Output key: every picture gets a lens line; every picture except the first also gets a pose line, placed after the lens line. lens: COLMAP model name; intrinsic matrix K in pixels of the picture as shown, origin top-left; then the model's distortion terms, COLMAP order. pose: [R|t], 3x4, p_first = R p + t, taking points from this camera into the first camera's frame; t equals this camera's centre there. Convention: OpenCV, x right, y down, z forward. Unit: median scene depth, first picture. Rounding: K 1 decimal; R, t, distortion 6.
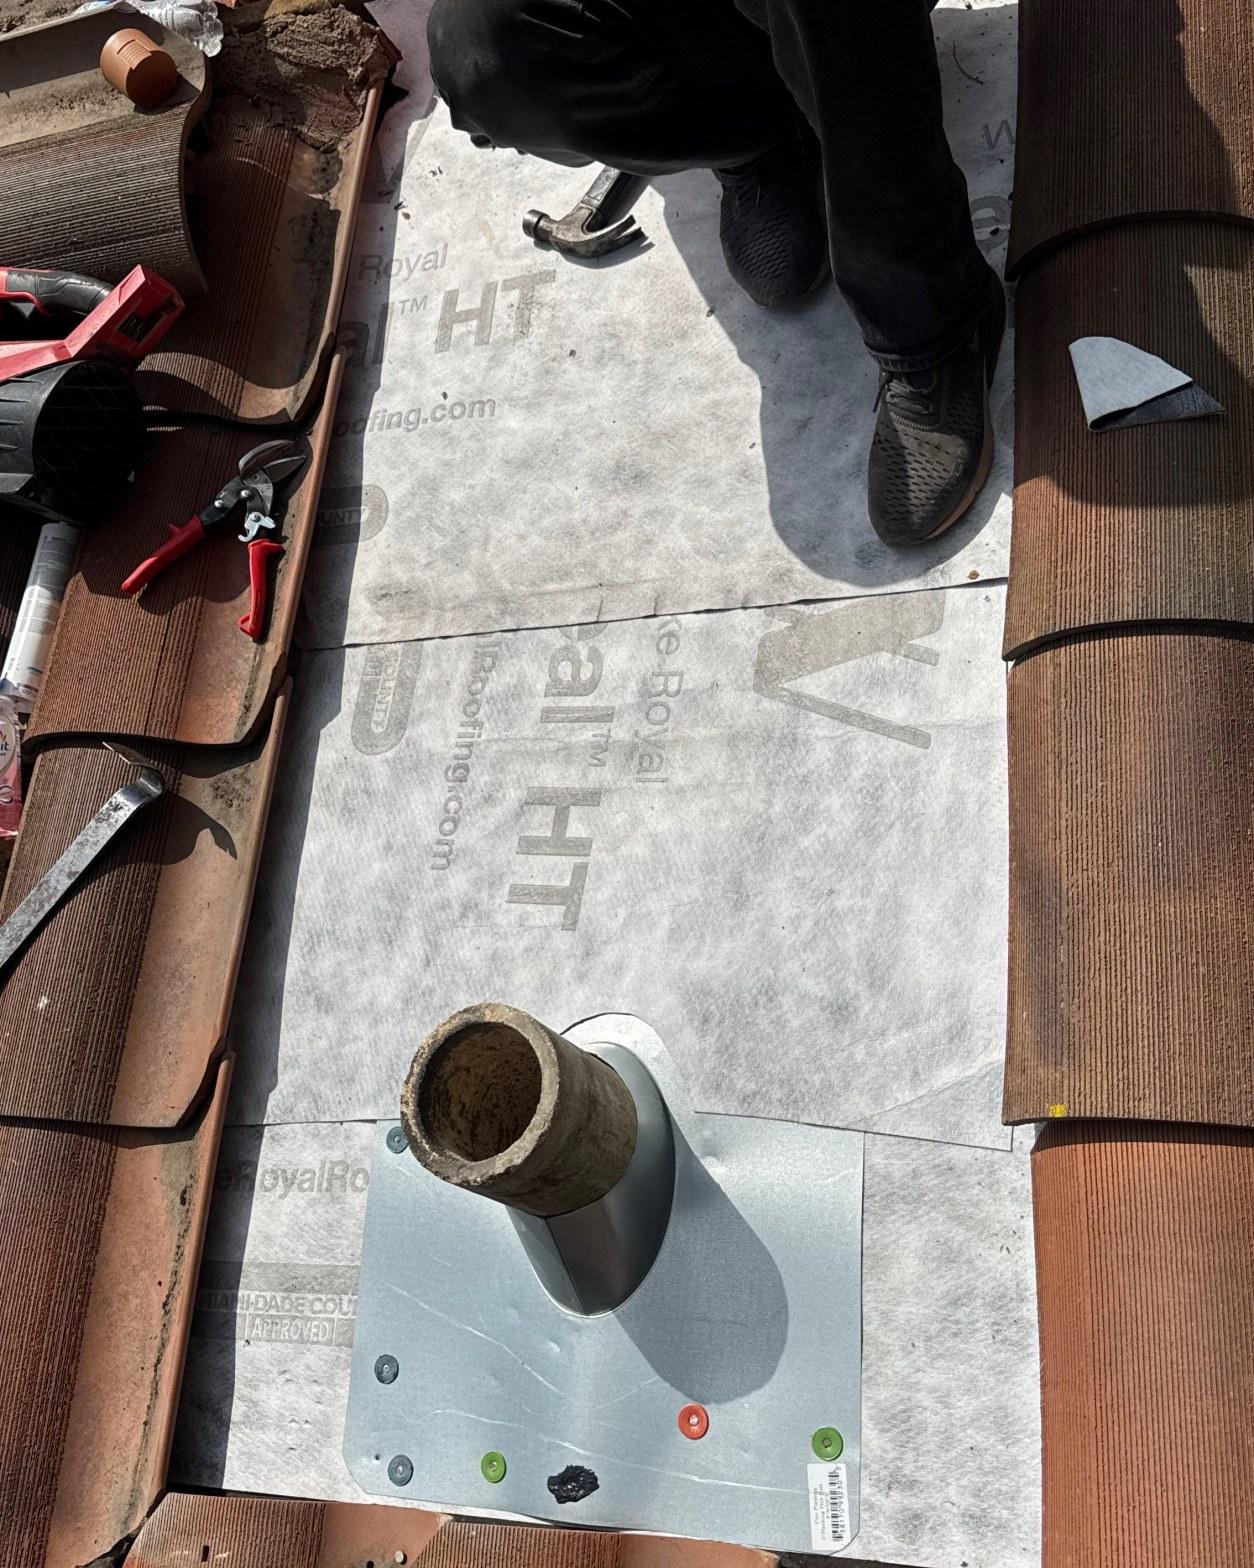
lens RADIAL K [[1580.3, 0, 617.1], [0, 1580.3, 789.6], [0, 0, 1]] dist [0.195412, -0.420051]
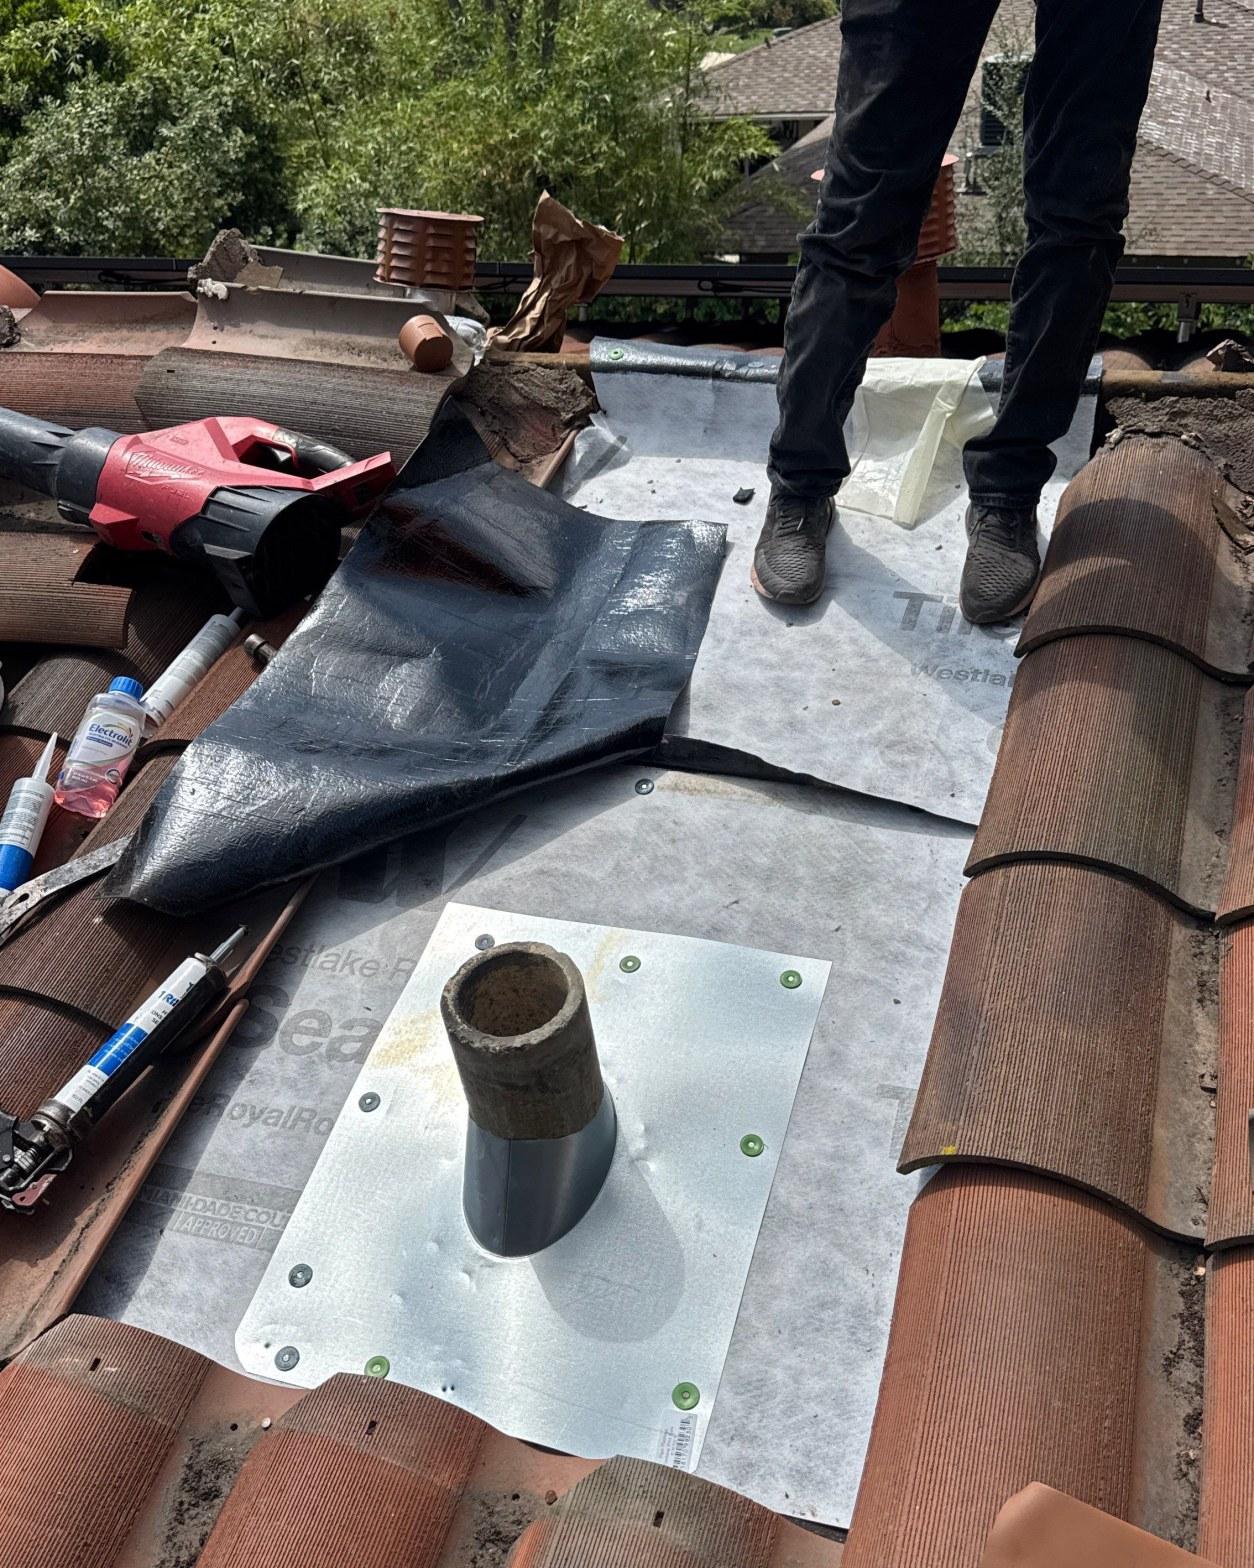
lens RADIAL K [[1569.7, 0, 627.0], [0, 1569.7, 784.0], [0, 0, 1]] dist [0.226728, -0.480967]
pose [[0.939070, 0.340877, 0.044166, -0.100717], [-0.302878, 0.881365, -0.362574, 0.413671], [-0.162520, 0.327106, 0.930908, -0.188500]]
